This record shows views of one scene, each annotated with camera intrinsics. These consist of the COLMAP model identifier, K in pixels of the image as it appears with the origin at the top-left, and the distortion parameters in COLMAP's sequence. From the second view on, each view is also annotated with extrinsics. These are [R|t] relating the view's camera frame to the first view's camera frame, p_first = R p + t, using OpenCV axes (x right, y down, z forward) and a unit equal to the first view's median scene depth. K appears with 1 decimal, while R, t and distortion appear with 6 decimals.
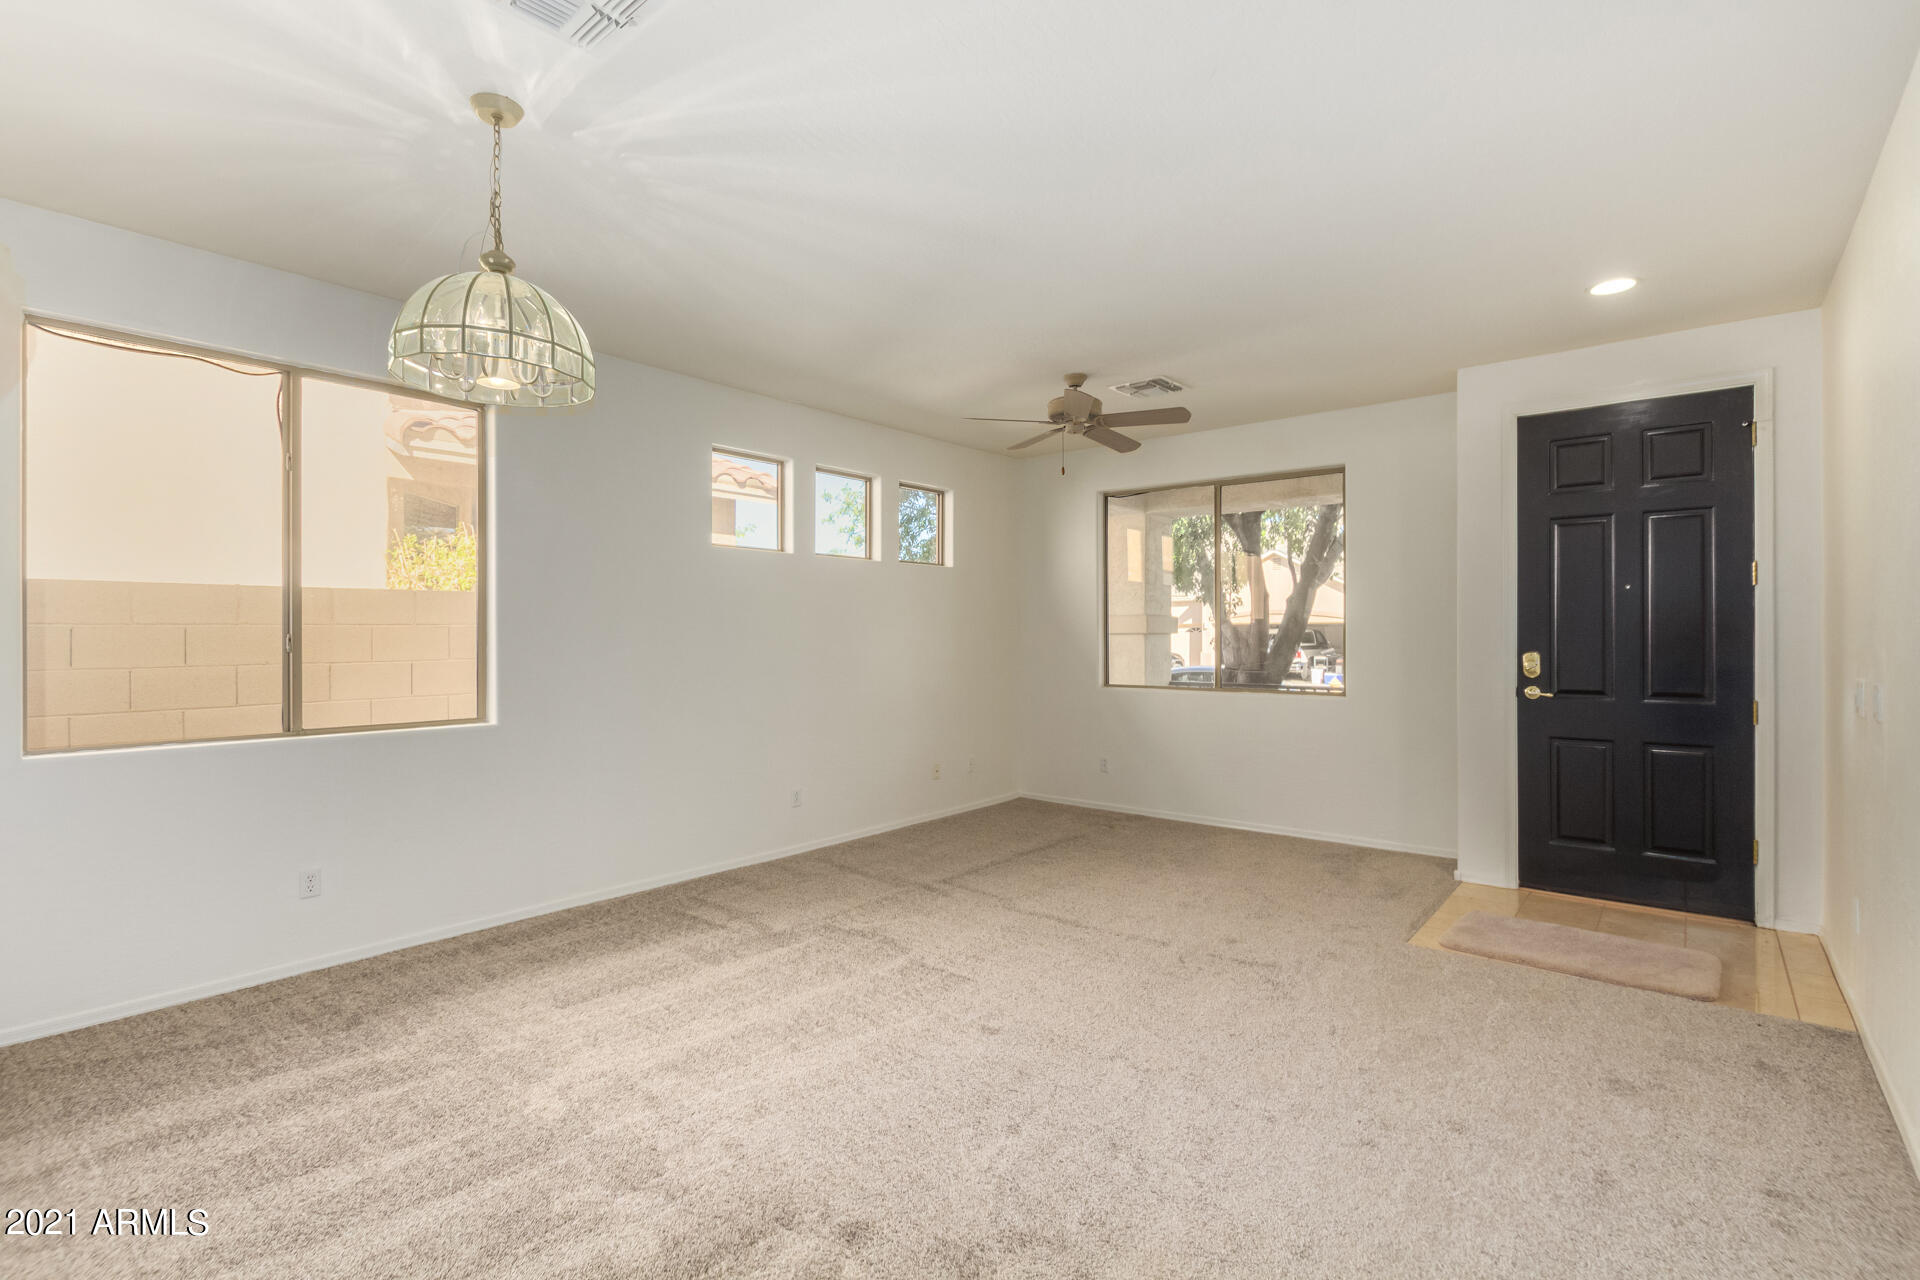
lens RADIAL K [[881.1, 0, 958.7], [0, 881.1, 642.7], [0, 0, 1]] dist [0.011006, -0.008804]
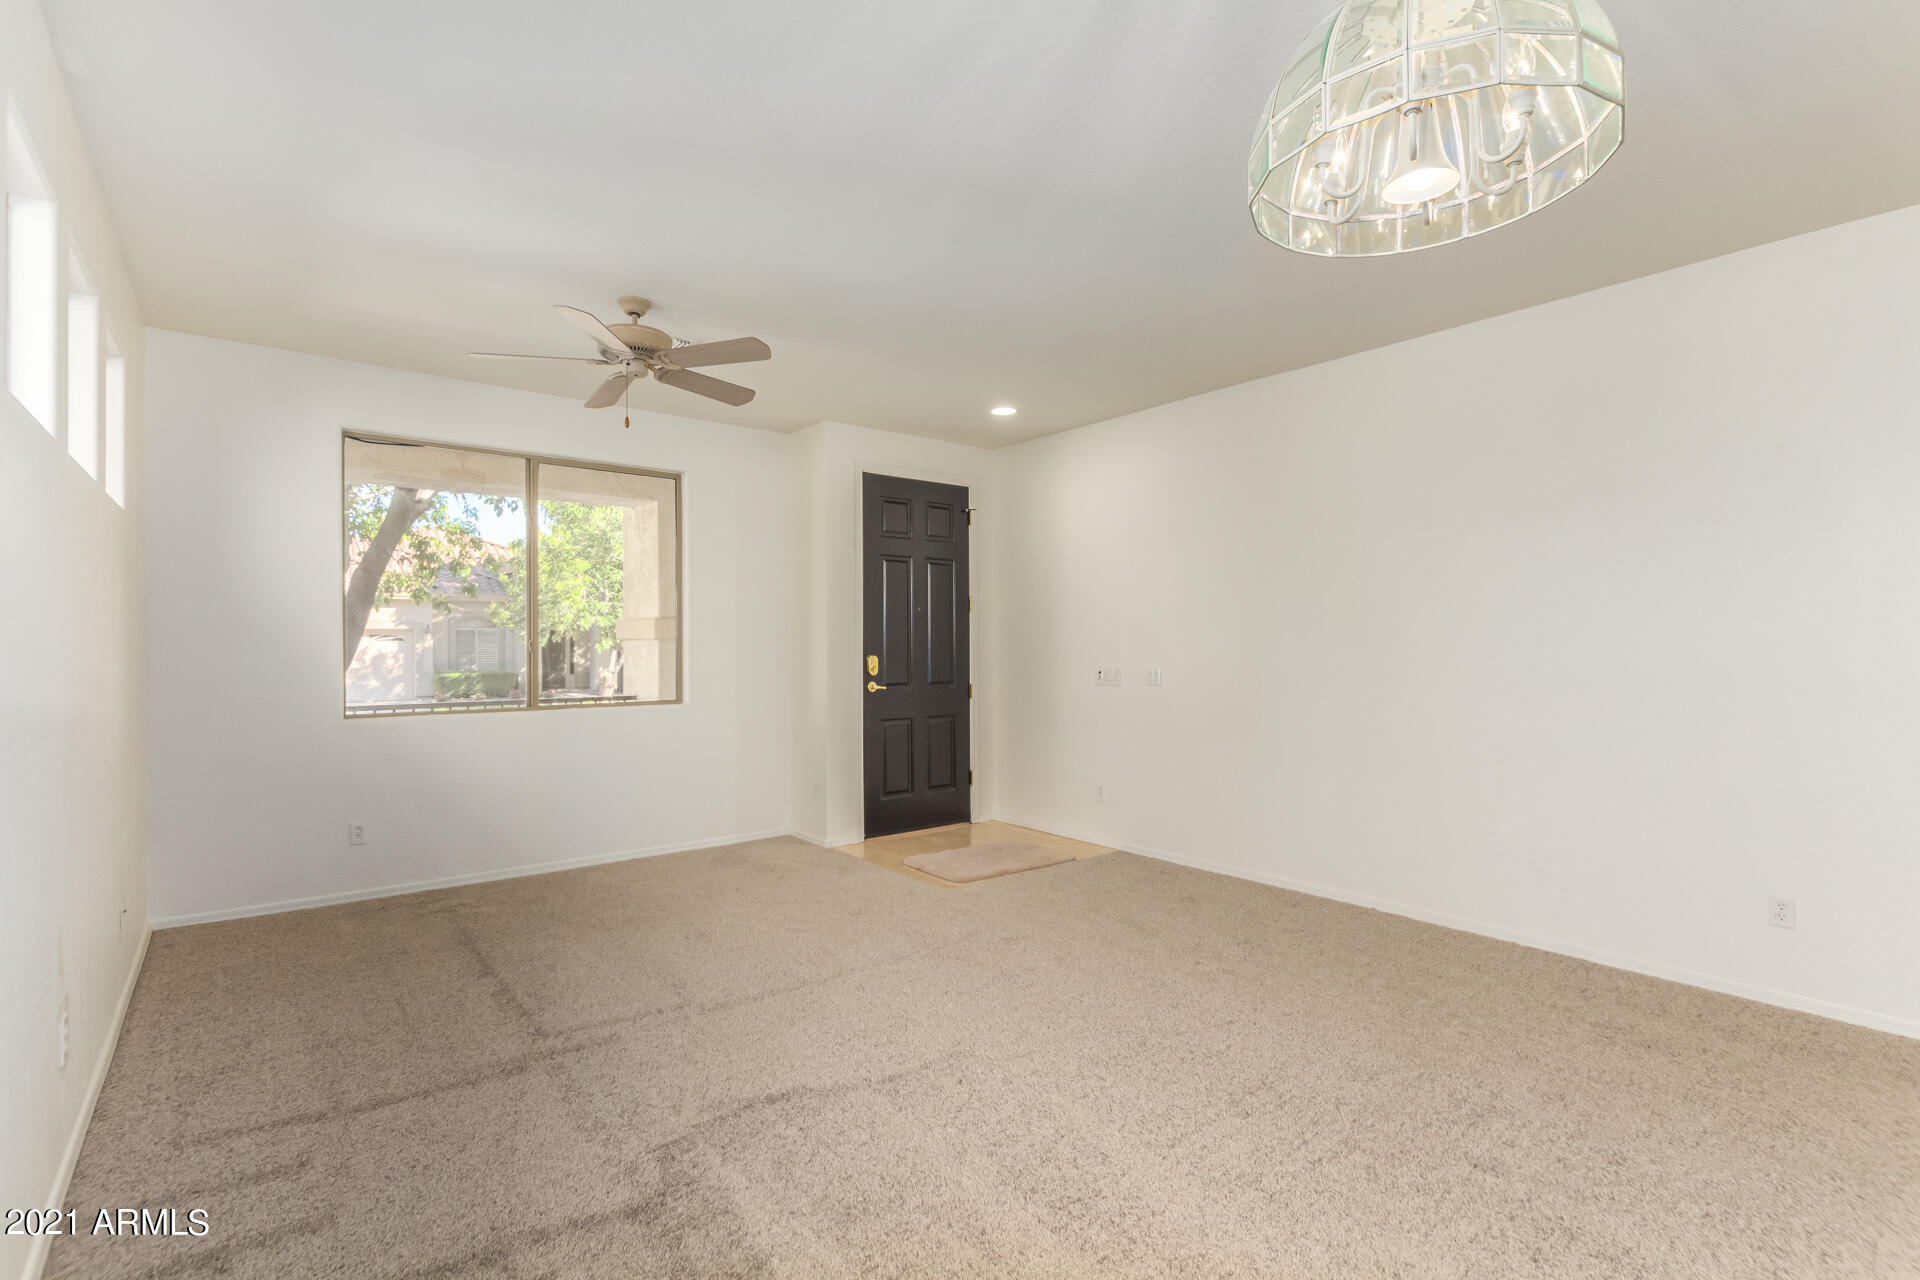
lens RADIAL K [[881.1, 0, 958.7], [0, 881.1, 642.7], [0, 0, 1]] dist [0.011006, -0.008804]
pose [[0.206773, 0.002612, 0.978385, -0.593283], [0.009415, 0.999945, -0.004659, -0.001448], [-0.978344, 0.010175, 0.206737, 0.609184]]
